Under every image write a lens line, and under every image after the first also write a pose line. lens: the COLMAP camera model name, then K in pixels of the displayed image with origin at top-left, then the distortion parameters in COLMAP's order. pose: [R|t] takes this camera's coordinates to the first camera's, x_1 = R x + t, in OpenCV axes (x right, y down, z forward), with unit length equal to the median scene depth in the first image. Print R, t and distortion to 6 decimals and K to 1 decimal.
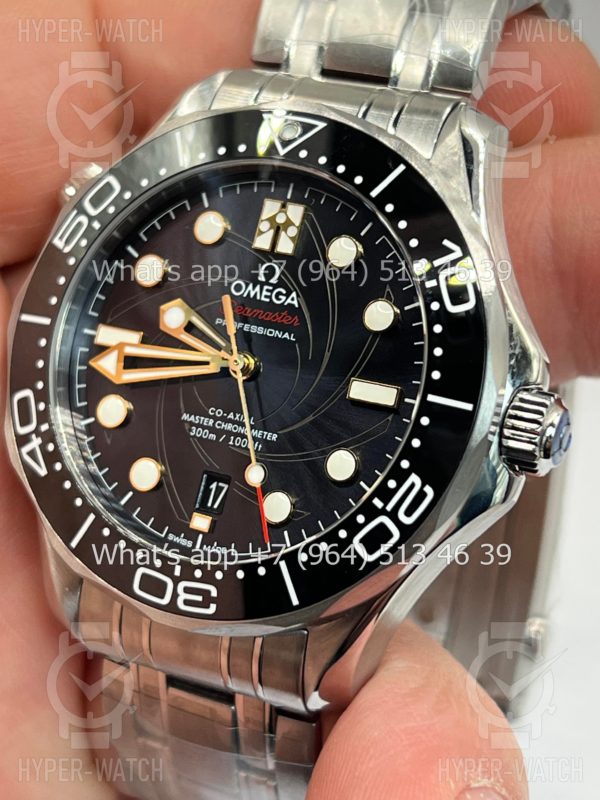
lens RADIAL K [[1880.5, 0, 293.7], [0, 1880.5, 408.6], [0, 0, 1]] dist [0.312461, 0.000000]
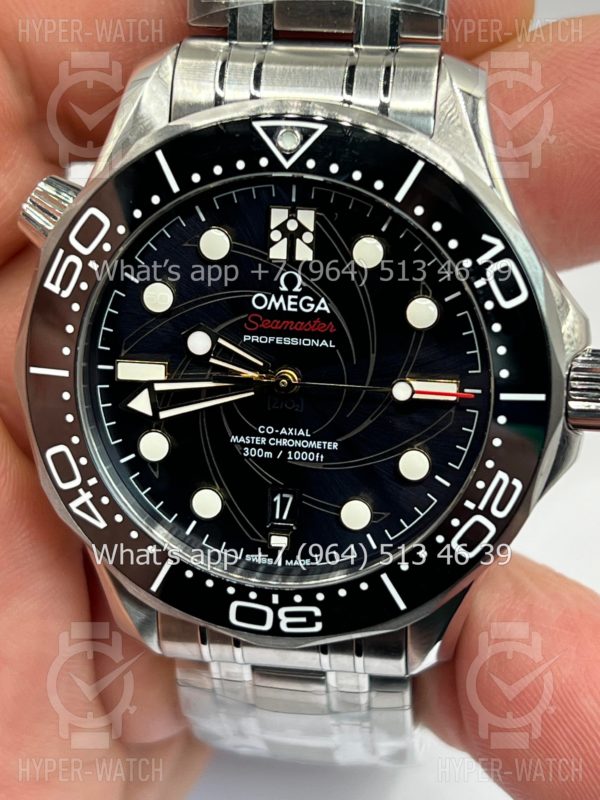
lens RADIAL K [[1880.5, 0, 301.9], [0, 1880.5, 397.5], [0, 0, 1]] dist [0.312461, 0.000000]
pose [[0.946265, -0.255260, 0.198556, -0.216226], [0.183580, 0.929461, 0.320002, -0.327628], [-0.266234, -0.266355, 0.926377, 0.087589]]
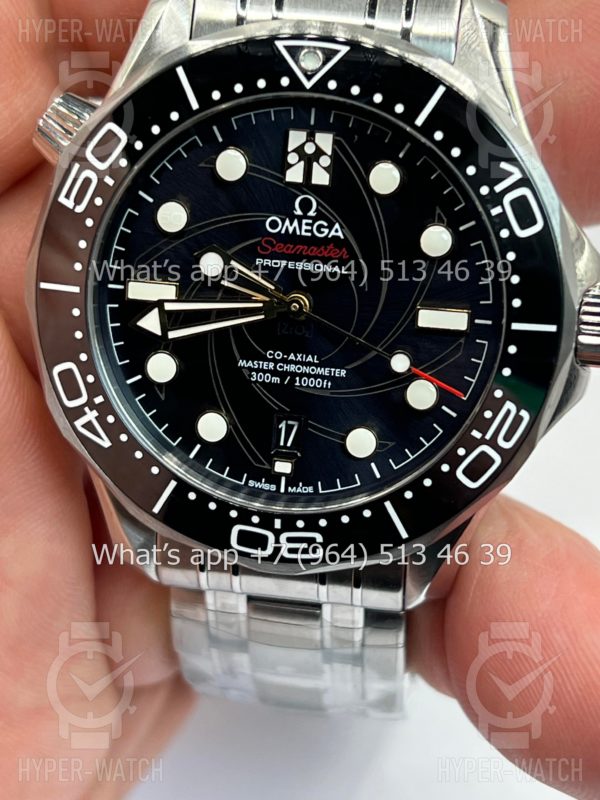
lens RADIAL K [[1880.5, 0, 298.6], [0, 1880.5, 393.8], [0, 0, 1]] dist [0.312461, 0.000000]
pose [[0.950840, -0.215303, 0.222594, -0.254475], [0.141799, 0.941692, 0.305138, -0.279176], [-0.275312, -0.258573, 0.925928, 0.080311]]
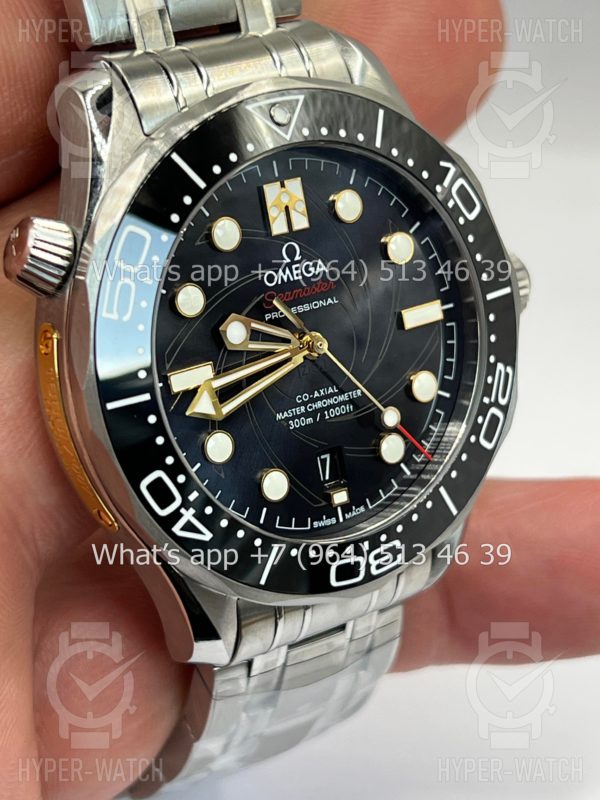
lens RADIAL K [[1880.5, 0, 301.5], [0, 1880.5, 407.1], [0, 0, 1]] dist [0.312461, 0.000000]
pose [[0.480331, -0.470340, 0.740312, -0.808432], [0.250610, 0.882467, 0.398053, -0.404809], [-0.840522, -0.005667, 0.541748, 0.447350]]
